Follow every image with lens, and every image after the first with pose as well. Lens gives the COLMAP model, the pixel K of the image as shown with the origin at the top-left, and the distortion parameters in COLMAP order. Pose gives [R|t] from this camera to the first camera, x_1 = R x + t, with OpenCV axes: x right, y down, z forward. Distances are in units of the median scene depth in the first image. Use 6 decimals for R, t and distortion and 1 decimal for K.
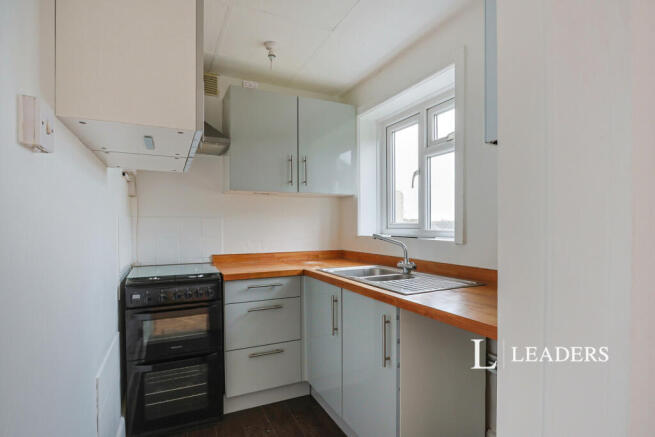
lens RADIAL K [[347.8, 0, 328.0], [0, 347.8, 219.9], [0, 0, 1]] dist [-0.017098, -0.000055]
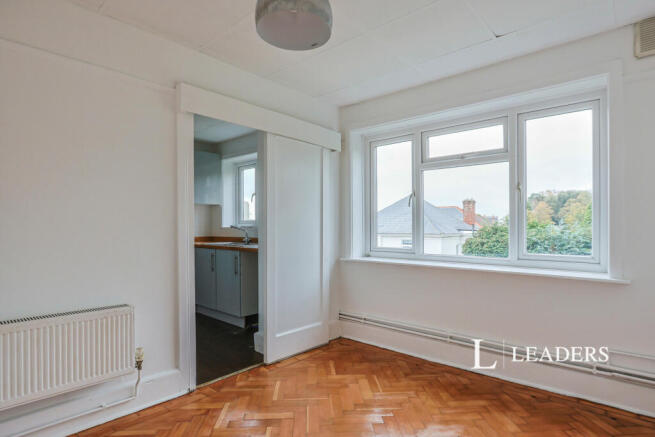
lens RADIAL K [[347.8, 0, 329.4], [0, 347.8, 222.5], [0, 0, 1]] dist [-0.017098, -0.000055]
pose [[0.923046, -0.007379, 0.384618, -0.101521], [0.008761, 0.999960, -0.001840, 0.028911], [-0.384589, 0.005068, 0.923074, -0.942658]]
